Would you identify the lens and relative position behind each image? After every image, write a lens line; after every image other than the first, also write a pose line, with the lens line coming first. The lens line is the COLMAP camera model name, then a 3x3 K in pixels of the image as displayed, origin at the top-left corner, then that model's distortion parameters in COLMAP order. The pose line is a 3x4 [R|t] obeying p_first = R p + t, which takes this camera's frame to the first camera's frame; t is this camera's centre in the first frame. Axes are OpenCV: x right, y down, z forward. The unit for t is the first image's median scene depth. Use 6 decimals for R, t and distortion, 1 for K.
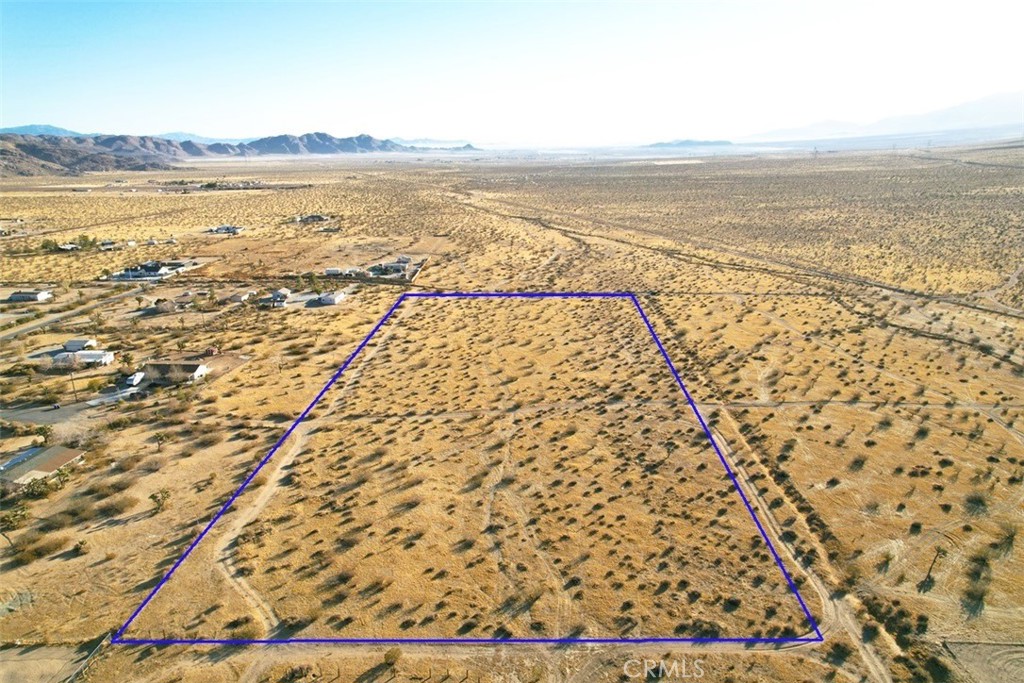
lens RADIAL K [[652.0, 0, 514.8], [0, 652.0, 360.1], [0, 0, 1]] dist [-0.098618, 0.093542]
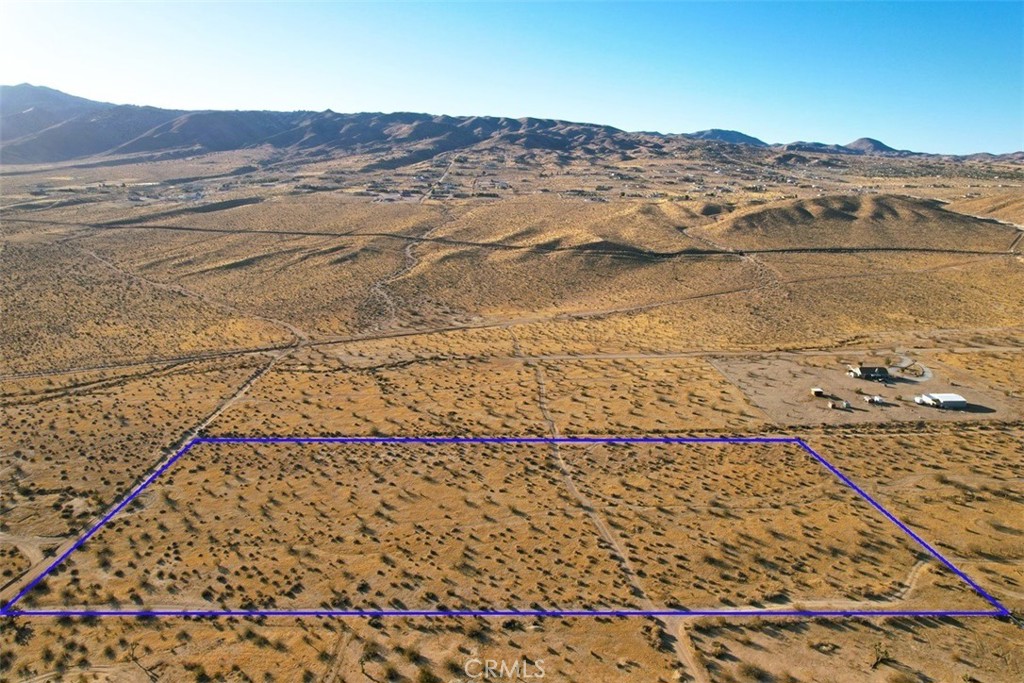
lens RADIAL K [[652.0, 0, 514.8], [0, 652.0, 360.1], [0, 0, 1]] dist [-0.098618, 0.093542]
pose [[-0.046073, -0.284038, 0.957705, -1.091186], [0.315526, 0.905504, 0.283735, -0.561576], [-0.947798, 0.315254, 0.047902, 1.062675]]
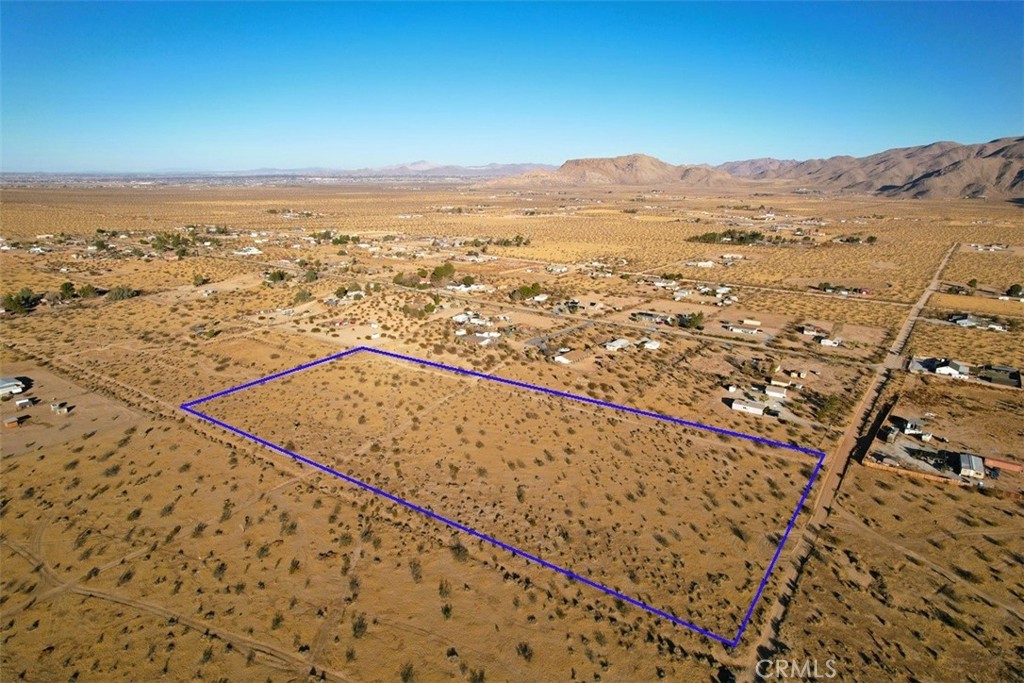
lens RADIAL K [[652.0, 0, 514.8], [0, 652.0, 360.1], [0, 0, 1]] dist [-0.098618, 0.093542]
pose [[-0.558226, 0.229431, -0.797336, 1.101974], [-0.271494, 0.857588, 0.436845, -0.809963], [0.784012, 0.460330, -0.416439, 1.873559]]
